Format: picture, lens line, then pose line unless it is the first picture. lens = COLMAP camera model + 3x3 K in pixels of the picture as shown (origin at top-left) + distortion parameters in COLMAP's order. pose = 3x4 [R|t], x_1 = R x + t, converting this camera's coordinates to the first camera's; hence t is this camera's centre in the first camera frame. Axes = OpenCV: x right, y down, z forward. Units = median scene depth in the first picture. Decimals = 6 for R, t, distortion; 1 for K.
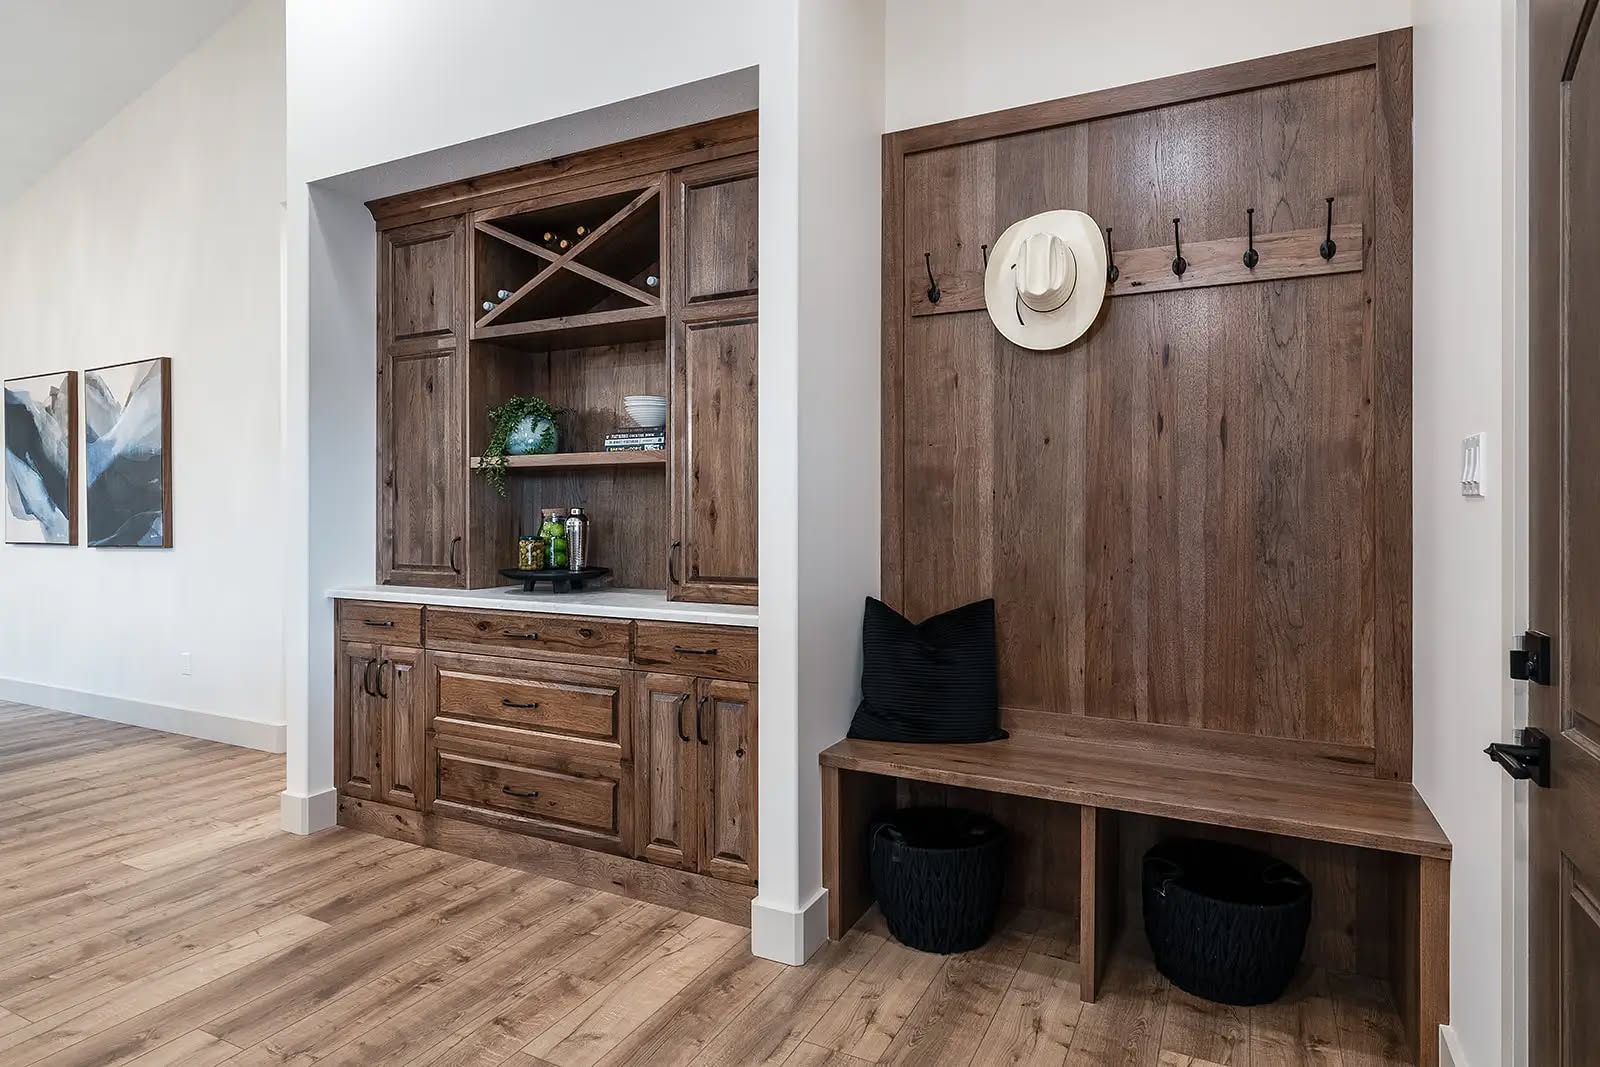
lens RADIAL K [[833.2, 0, 786.0], [0, 833.2, 507.1], [0, 0, 1]] dist [0.004575, -0.002499]
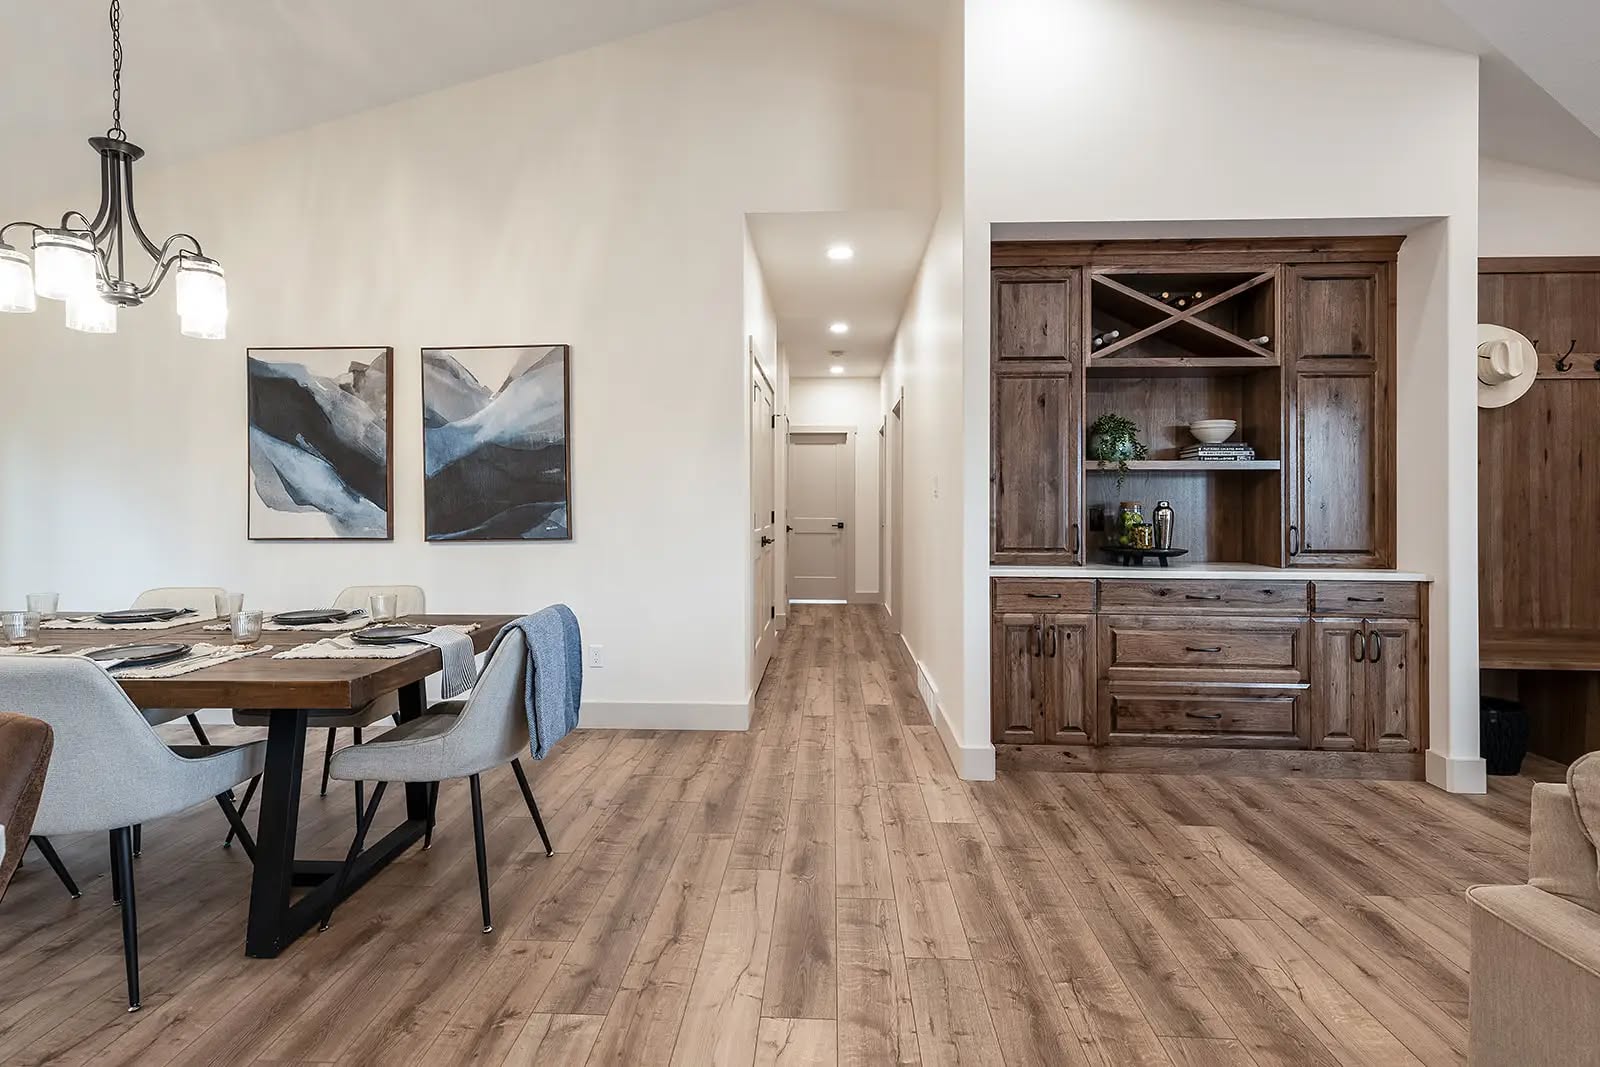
lens RADIAL K [[708.2, 0, 796.3], [0, 708.2, 496.4], [0, 0, 1]] dist [0.006948, -0.002338]
pose [[0.920012, 0.007094, 0.391826, -1.309757], [-0.005086, 0.999968, -0.006163, 0.002898], [-0.391857, 0.003678, 0.920019, 0.207383]]
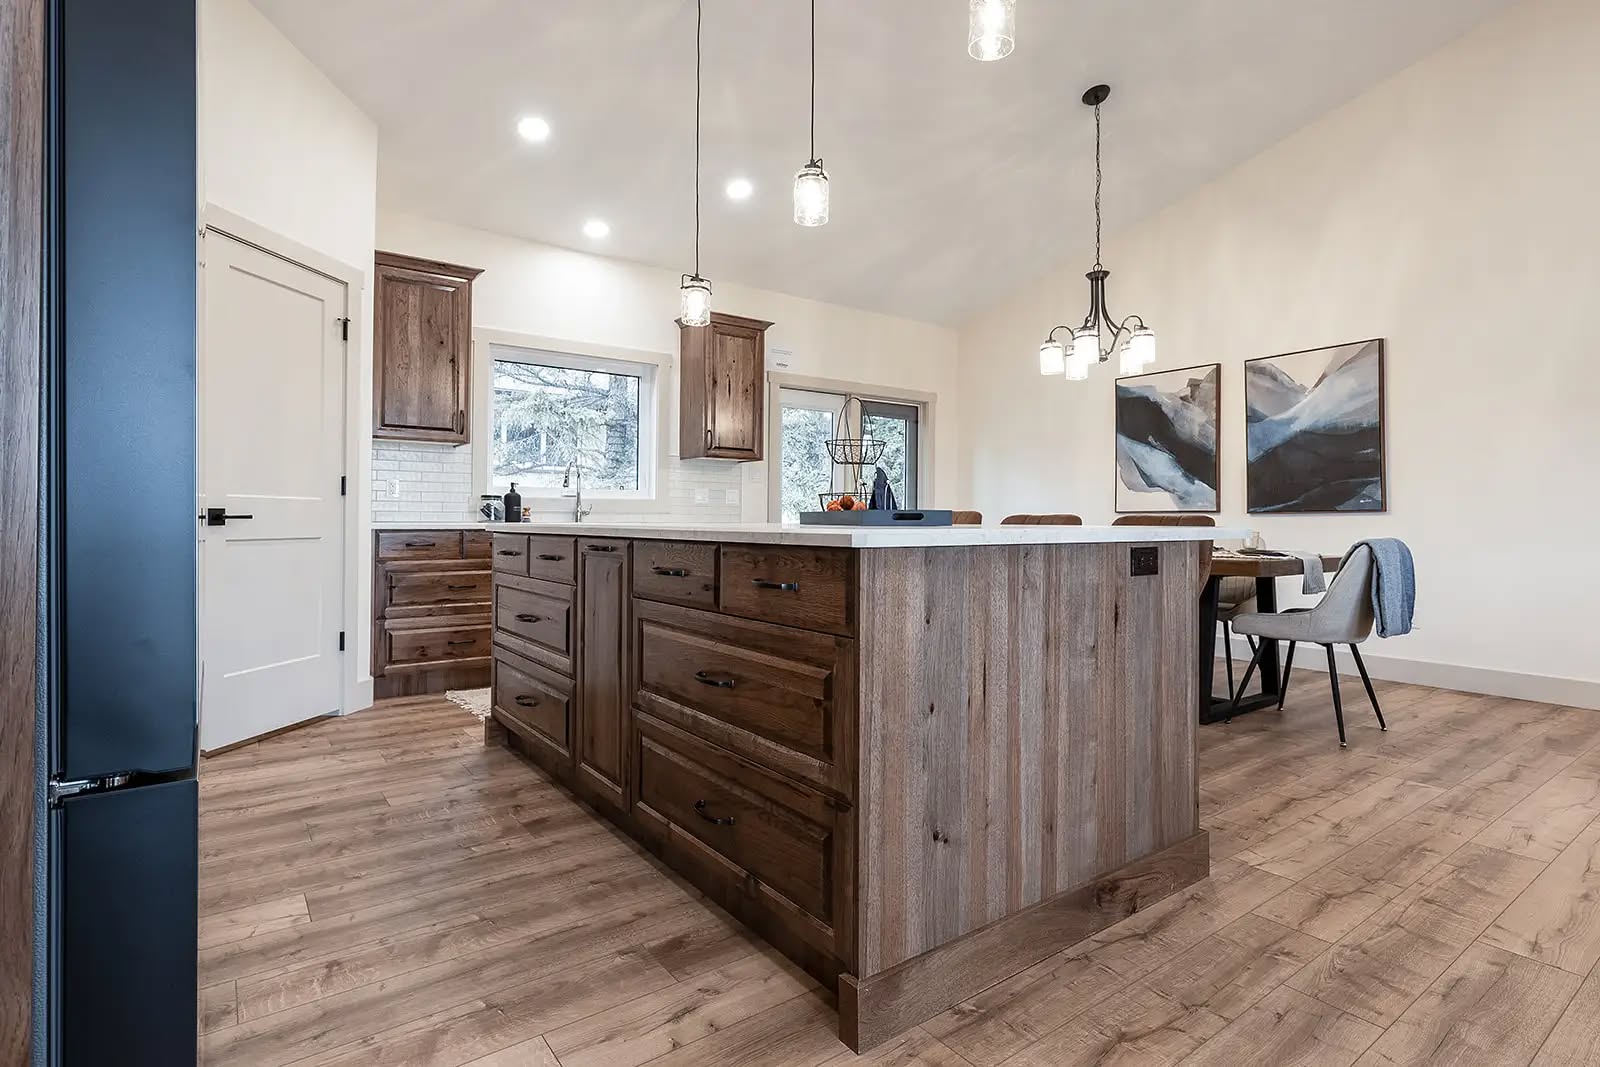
lens RADIAL K [[803.9, 0, 805.8], [0, 803.9, 514.6], [0, 0, 1]] dist [0.004239, 0.000824]
pose [[0.886515, 0.009334, -0.462606, -1.474120], [-0.012476, 0.999915, -0.003733, 0.106516], [0.462532, 0.009081, 0.886556, -0.469772]]
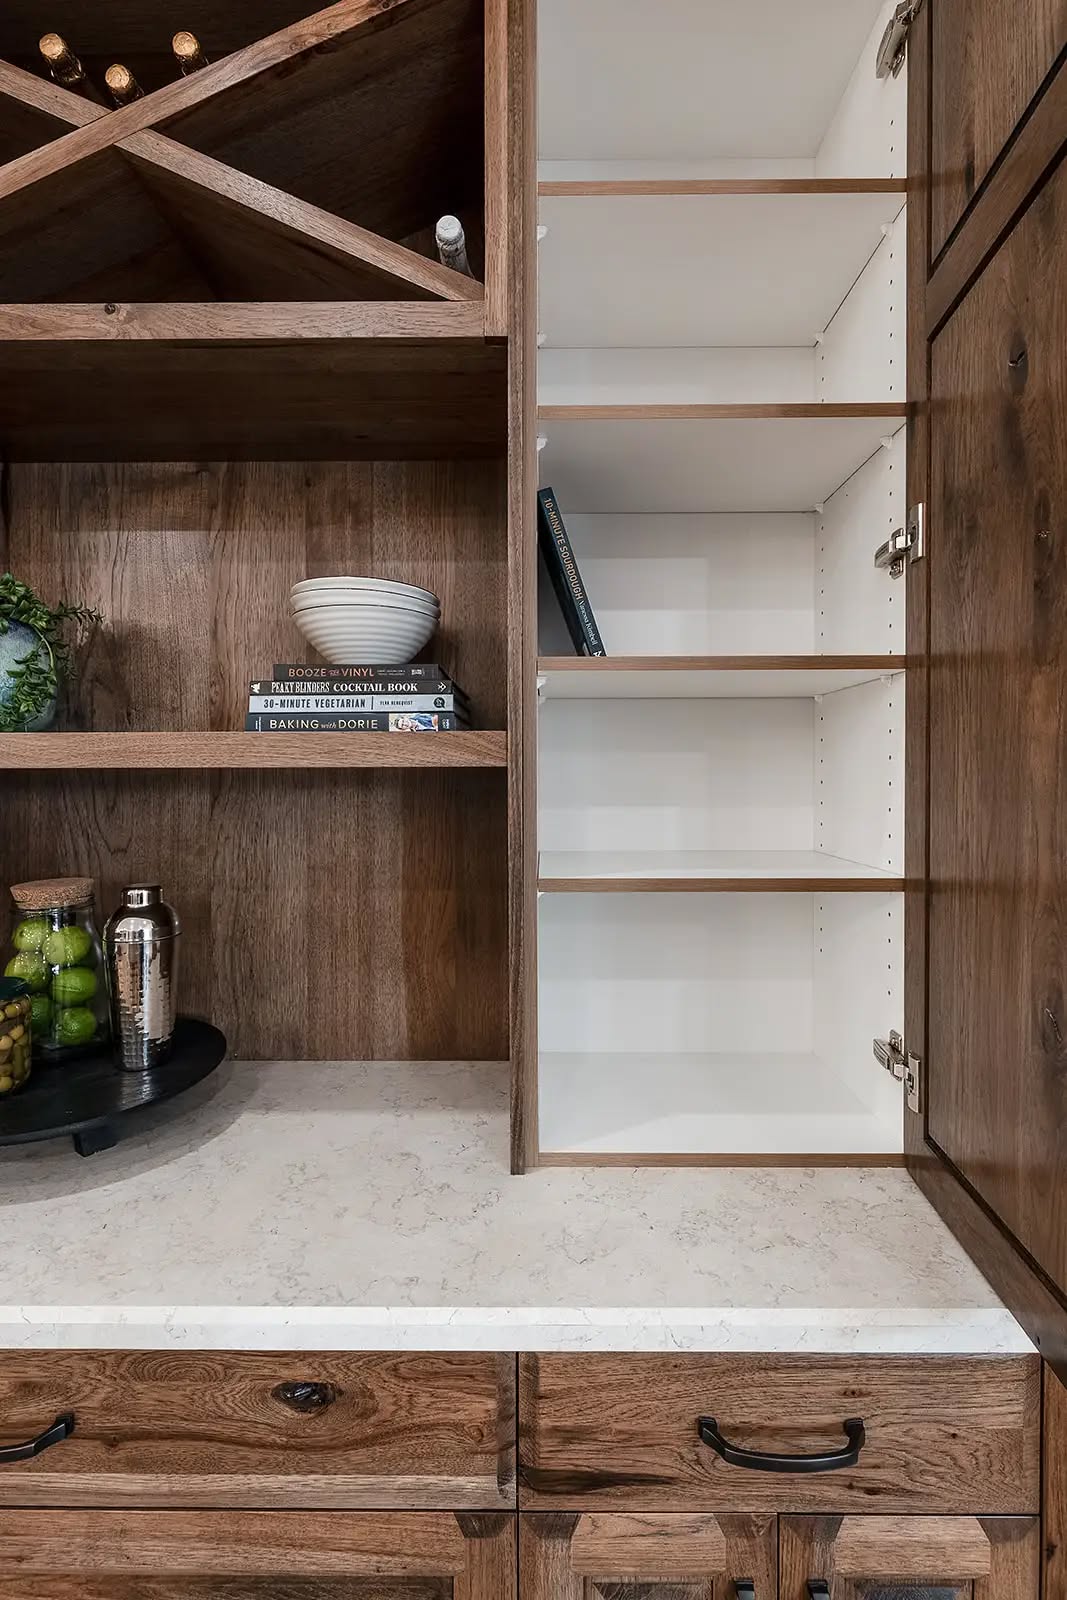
lens RADIAL K [[734.7, 0, 508.1], [0, 734.7, 781.6], [0, 0, 1]] dist [0.006108, -0.003403]
pose [[0.902566, -0.004286, 0.430530, -0.261703], [0.000421, 0.999959, 0.009071, -0.048960], [-0.430551, -0.008006, 0.902531, 0.697753]]
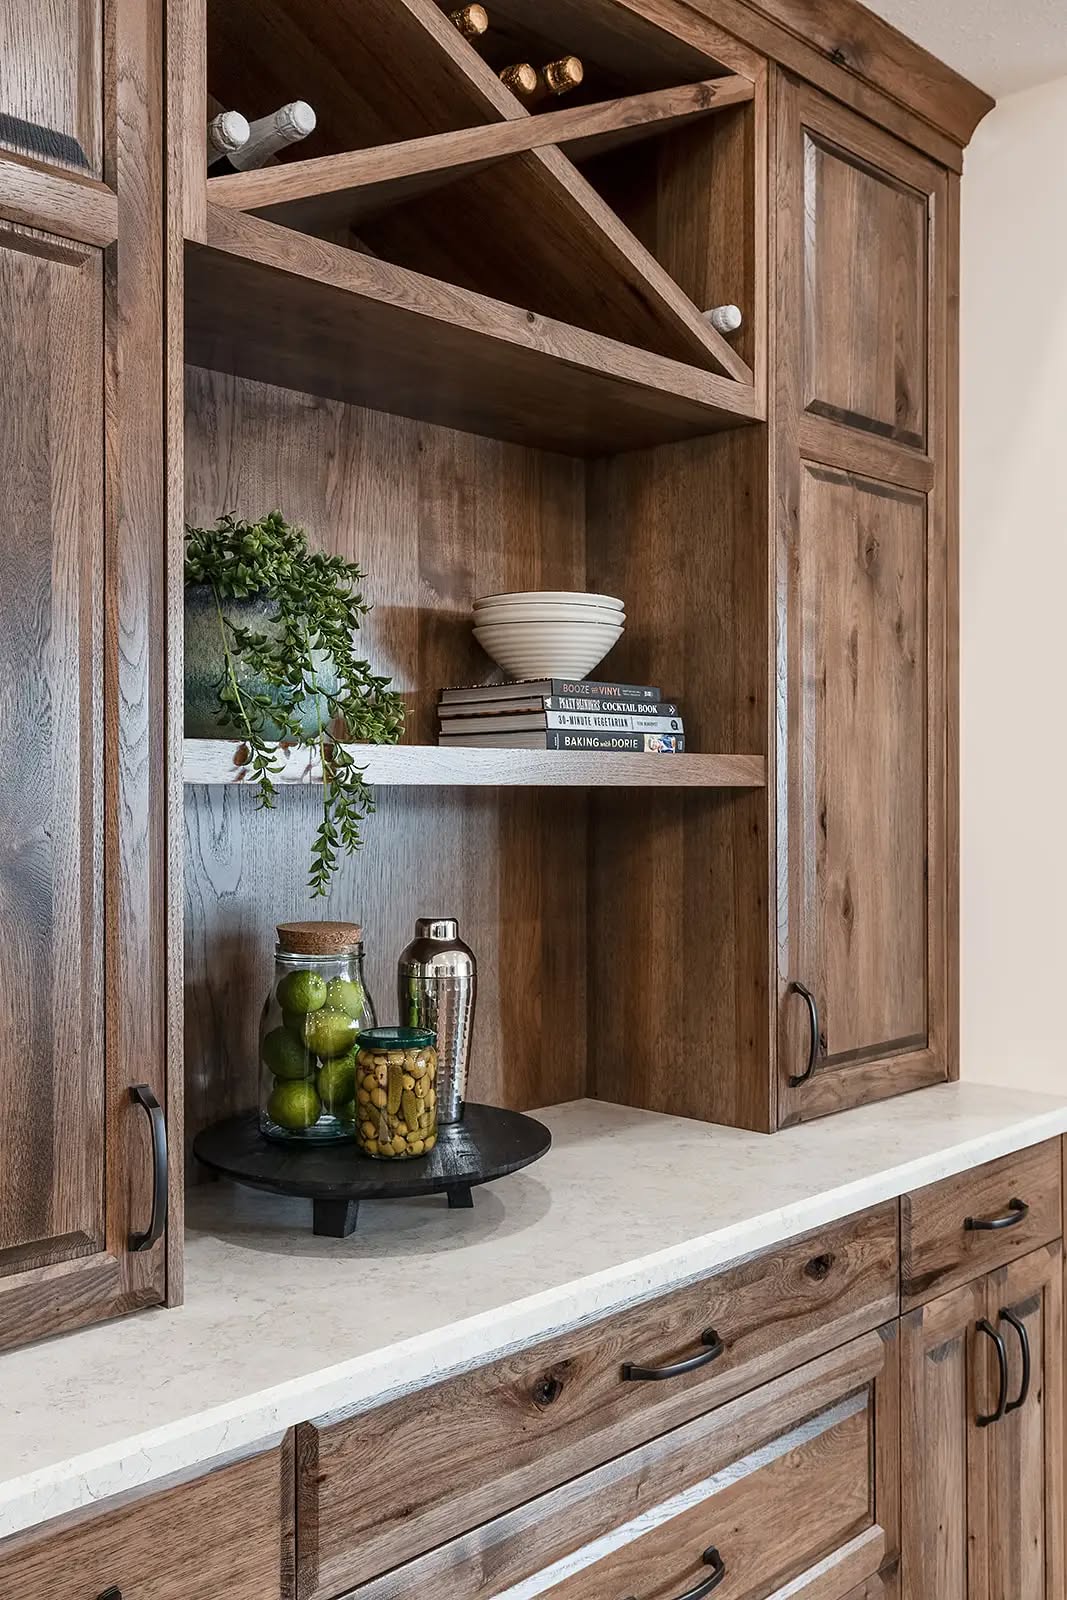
lens RADIAL K [[1449.3, 0, 527.2], [0, 1449.3, 792.6], [0, 0, 1]] dist [0.012335, 0.000000]
pose [[0.315110, 0.001277, 0.949054, -0.806425], [-0.000273, 0.999999, -0.001255, -0.048401], [-0.949055, 0.000137, 0.315110, 0.852582]]
